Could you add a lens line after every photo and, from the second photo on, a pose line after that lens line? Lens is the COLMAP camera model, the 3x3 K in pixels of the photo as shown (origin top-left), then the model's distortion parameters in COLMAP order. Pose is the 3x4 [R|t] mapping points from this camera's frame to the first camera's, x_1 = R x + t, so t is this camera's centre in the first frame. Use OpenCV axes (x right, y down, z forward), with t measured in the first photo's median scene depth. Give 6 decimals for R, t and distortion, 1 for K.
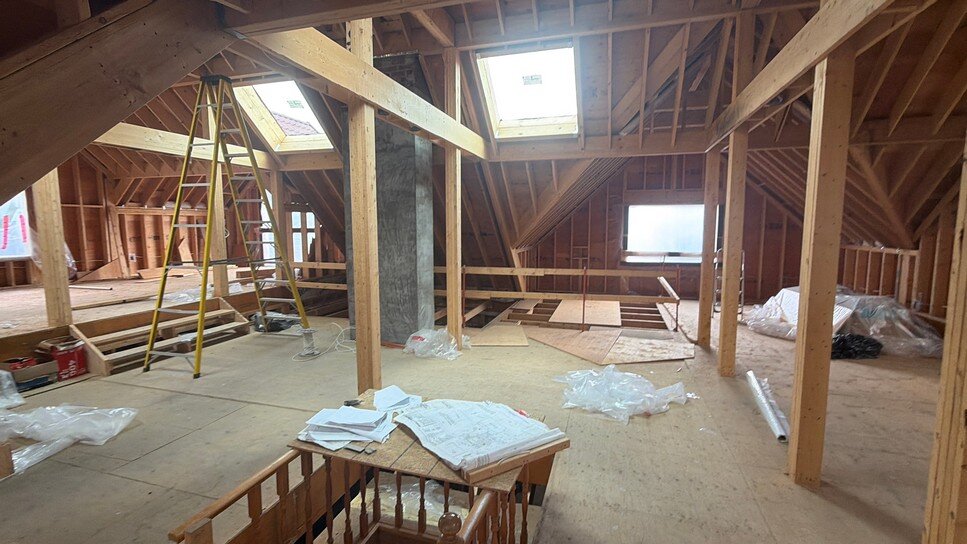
lens RADIAL K [[431.2, 0, 482.3], [0, 431.2, 269.8], [0, 0, 1]] dist [0.003088, -0.001732]
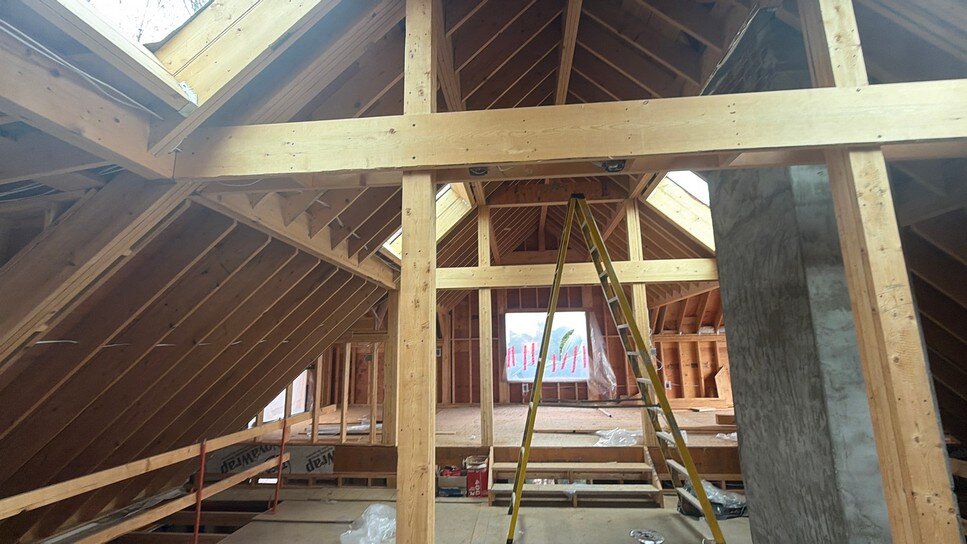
lens RADIAL K [[431.2, 0, 480.1], [0, 431.2, 270.0], [0, 0, 1]] dist [0.003088, -0.001732]
pose [[0.205148, -0.185283, -0.961033, 0.184839], [-0.084718, 0.974870, -0.206035, -0.073159], [0.975057, 0.123685, 0.184296, 0.566485]]
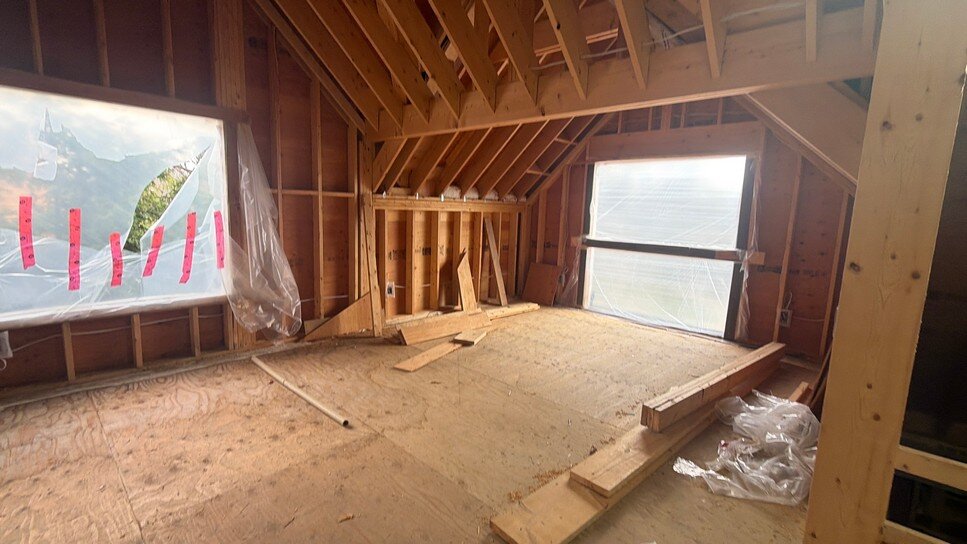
lens RADIAL K [[431.2, 0, 485.8], [0, 431.2, 271.3], [0, 0, 1]] dist [0.003088, -0.001732]
pose [[0.898495, 0.105040, -0.426233, -0.756764], [-0.087317, 0.994313, 0.060972, -0.151265], [0.430213, -0.017566, 0.902556, 0.897392]]
